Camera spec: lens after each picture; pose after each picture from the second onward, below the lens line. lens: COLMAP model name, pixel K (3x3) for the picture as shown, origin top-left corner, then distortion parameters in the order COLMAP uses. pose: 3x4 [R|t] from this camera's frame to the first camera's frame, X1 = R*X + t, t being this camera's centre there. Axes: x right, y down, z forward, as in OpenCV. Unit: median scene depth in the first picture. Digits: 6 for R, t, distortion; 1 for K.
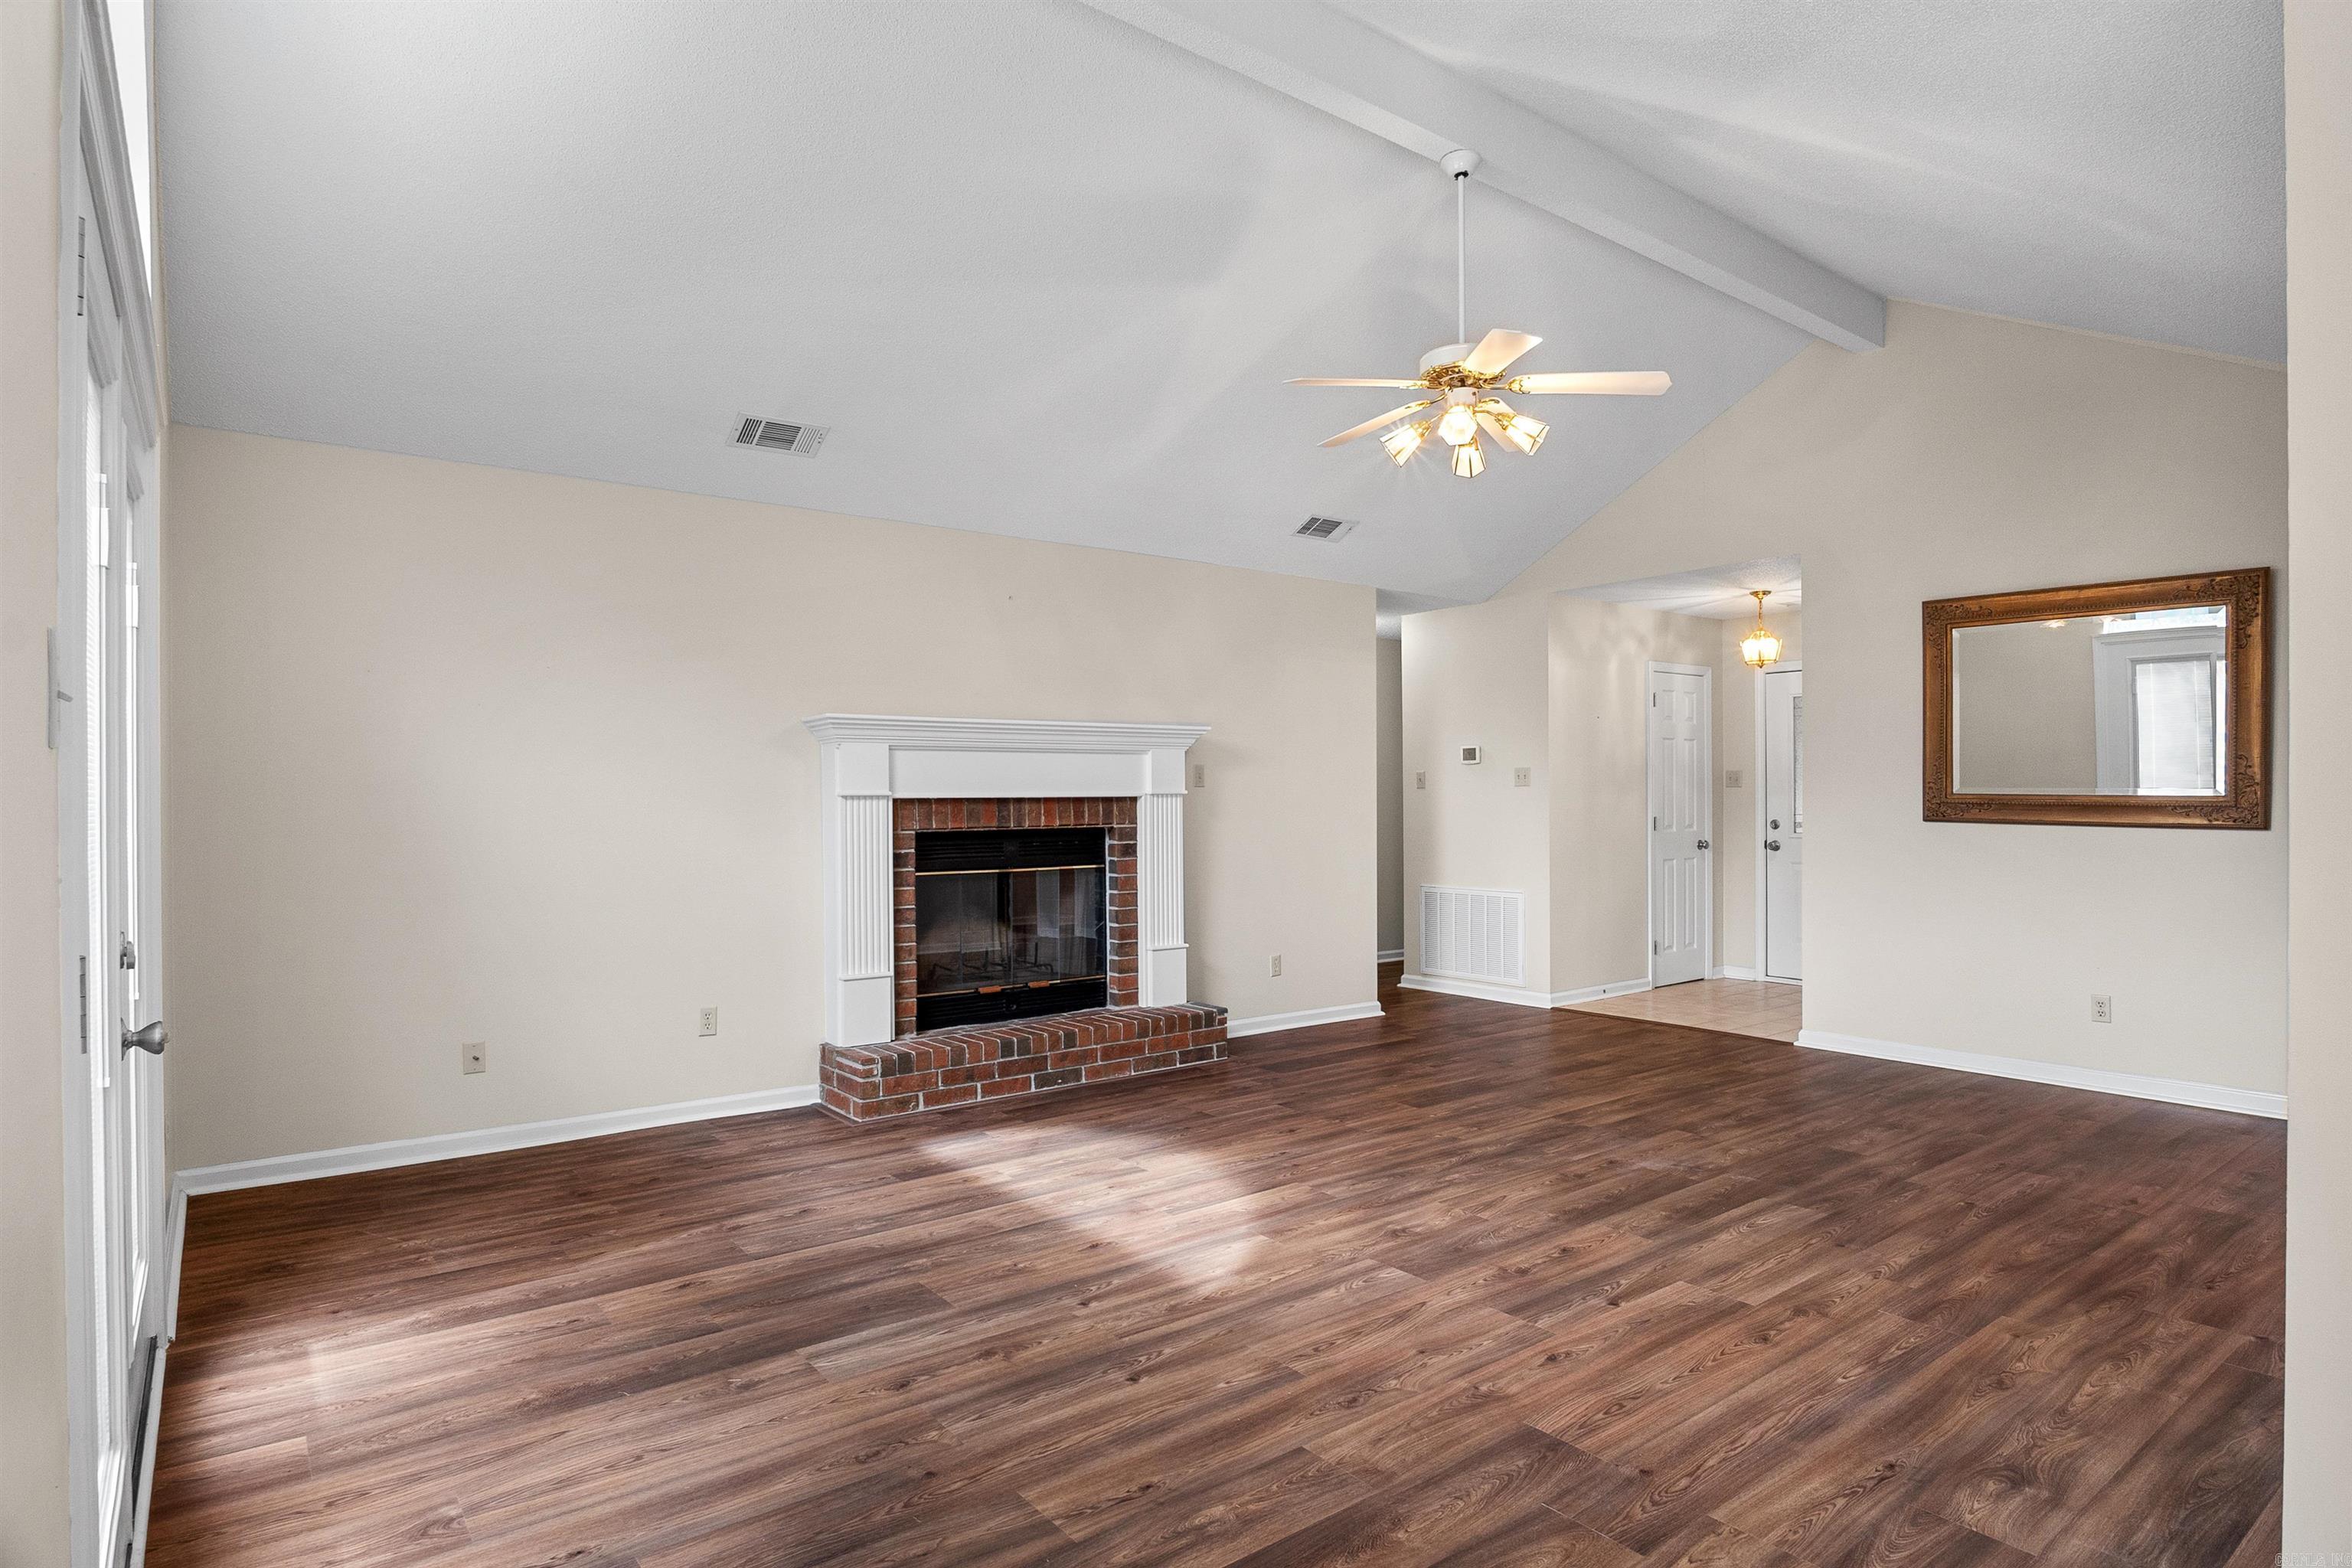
lens RADIAL K [[1265.2, 0, 1187.5], [0, 1265.2, 796.3], [0, 0, 1]] dist [-0.022122, 0.008228]
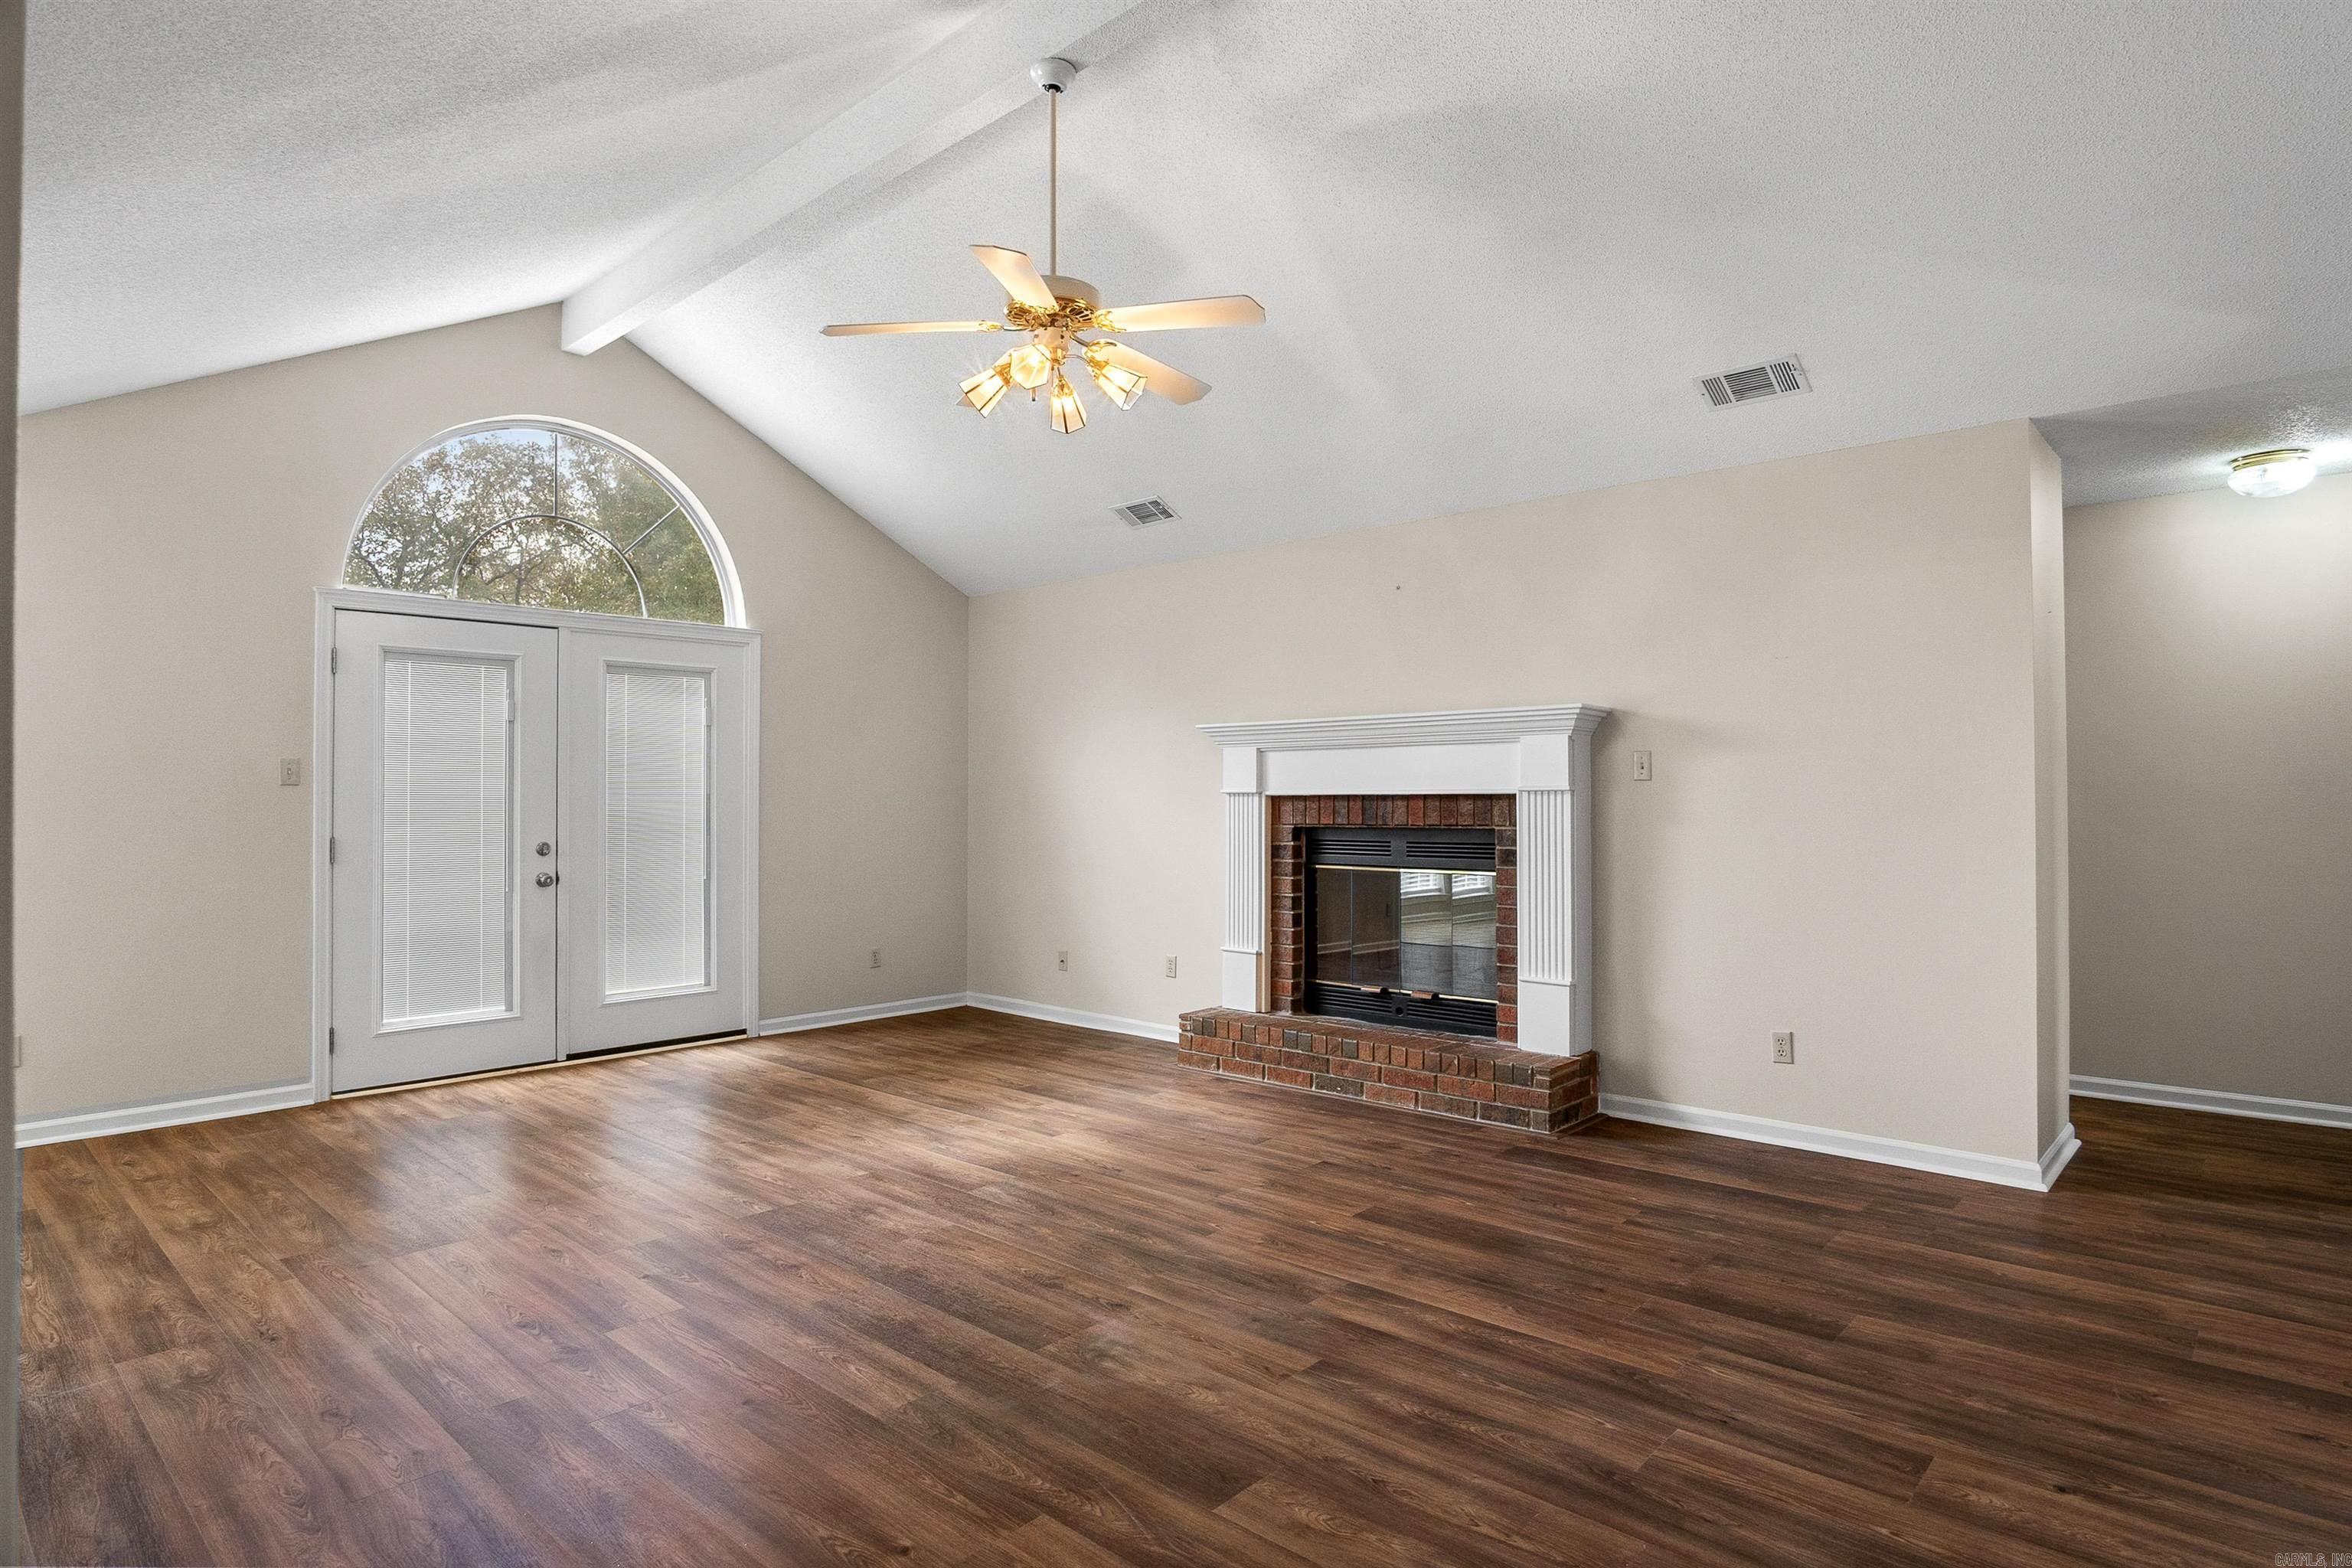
lens RADIAL K [[1265.2, 0, 1187.0], [0, 1265.2, 789.6], [0, 0, 1]] dist [-0.022122, 0.008228]
pose [[0.161789, -0.003220, -0.986820, 1.013906], [0.005426, 0.999982, -0.002374, -0.001809], [0.986810, -0.004971, 0.161804, 0.889288]]
